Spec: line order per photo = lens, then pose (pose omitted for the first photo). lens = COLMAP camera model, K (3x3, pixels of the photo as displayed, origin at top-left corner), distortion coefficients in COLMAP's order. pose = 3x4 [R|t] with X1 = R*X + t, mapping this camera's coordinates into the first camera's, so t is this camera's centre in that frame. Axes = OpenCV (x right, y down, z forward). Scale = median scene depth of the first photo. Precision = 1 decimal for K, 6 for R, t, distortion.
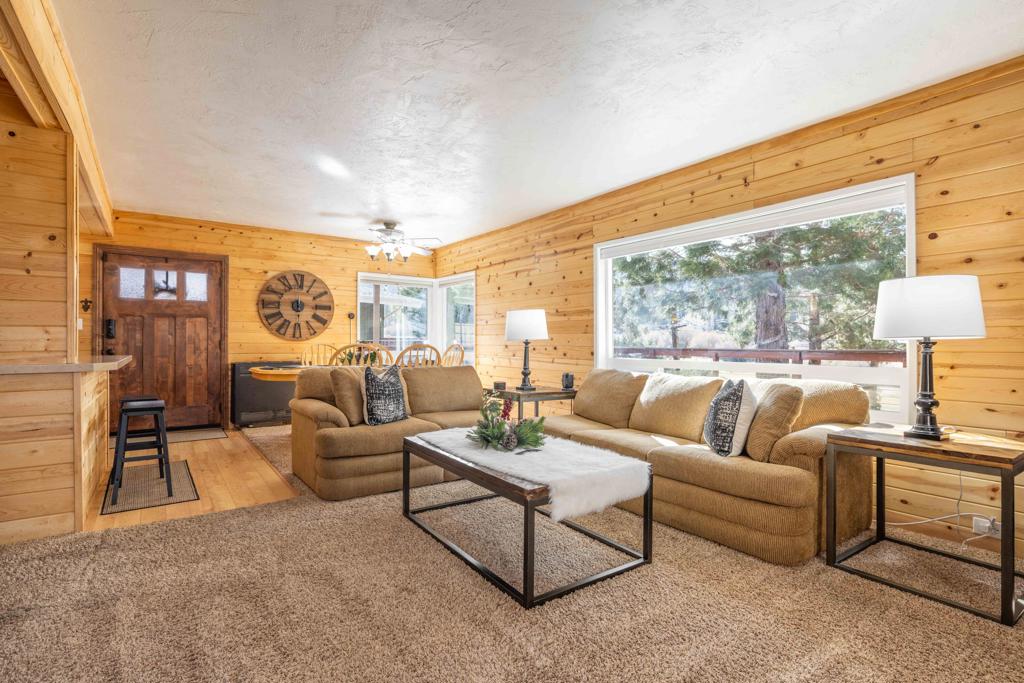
lens RADIAL K [[496.9, 0, 512.0], [0, 496.9, 341.5], [0, 0, 1]] dist [0.000403, -0.000152]
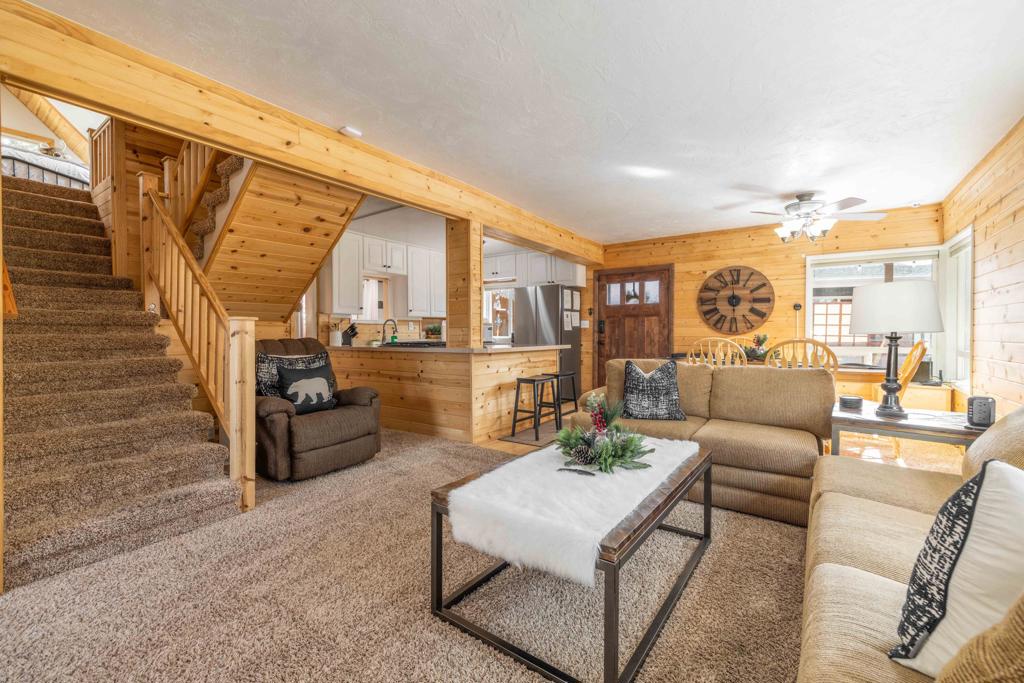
lens RADIAL K [[433.8, 0, 503.5], [0, 433.8, 337.0], [0, 0, 1]] dist [-0.000615, 0.000031]
pose [[0.316898, 0.004487, -0.948449, 0.294085], [0.001000, 0.999987, 0.005065, -0.001761], [0.948459, -0.002553, 0.316889, 0.290645]]
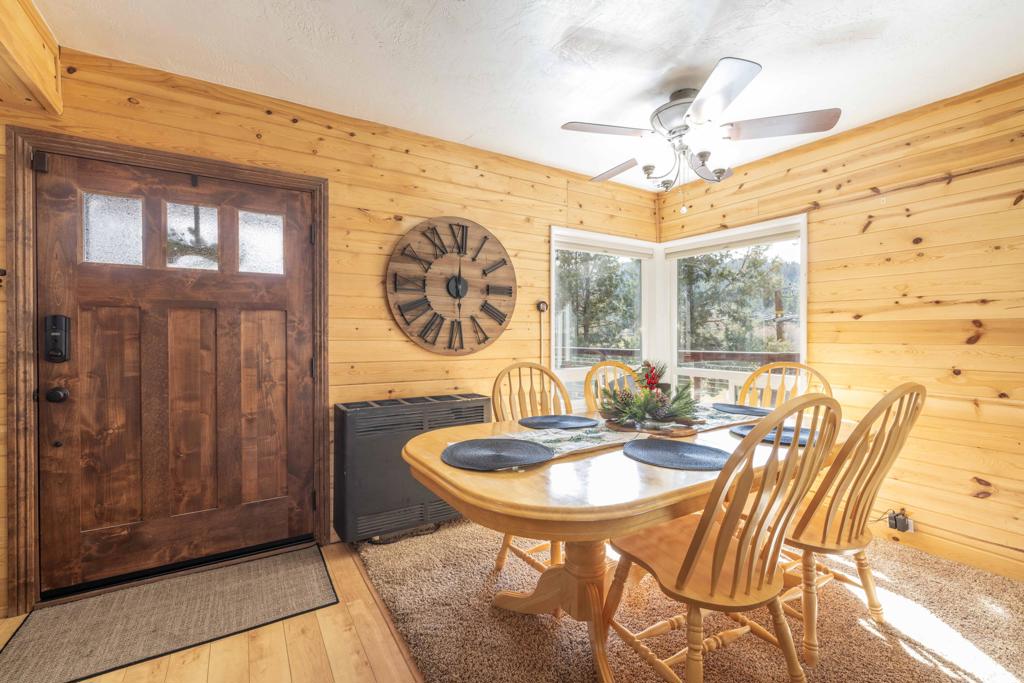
lens RADIAL K [[453.6, 0, 531.8], [0, 453.6, 337.3], [0, 0, 1]] dist [0.000538, 0.000573]
pose [[0.999137, -0.005096, -0.041231, -0.367899], [0.005355, 0.999966, 0.006193, -0.024364], [0.041198, -0.006409, 0.999130, 0.589496]]
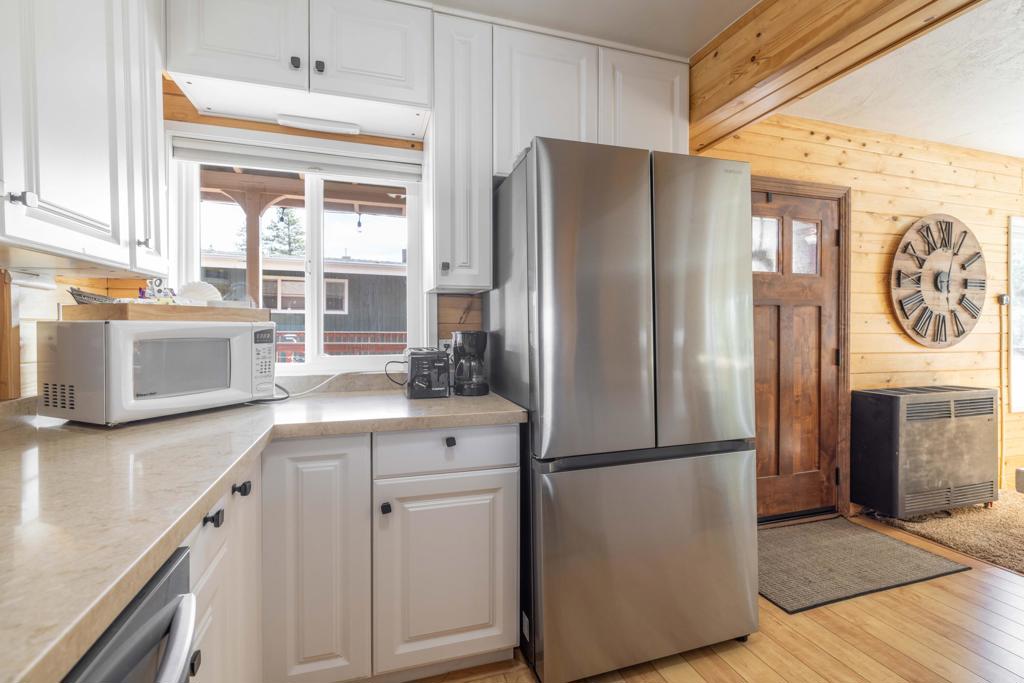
lens RADIAL K [[456.4, 0, 570.3], [0, 456.4, 329.8], [0, 0, 1]] dist [-0.000891, -0.000228]
pose [[0.955290, -0.001833, -0.295664, -0.729706], [0.002689, 0.999993, 0.002488, -0.024911], [0.295658, -0.003172, 0.955289, 0.462826]]
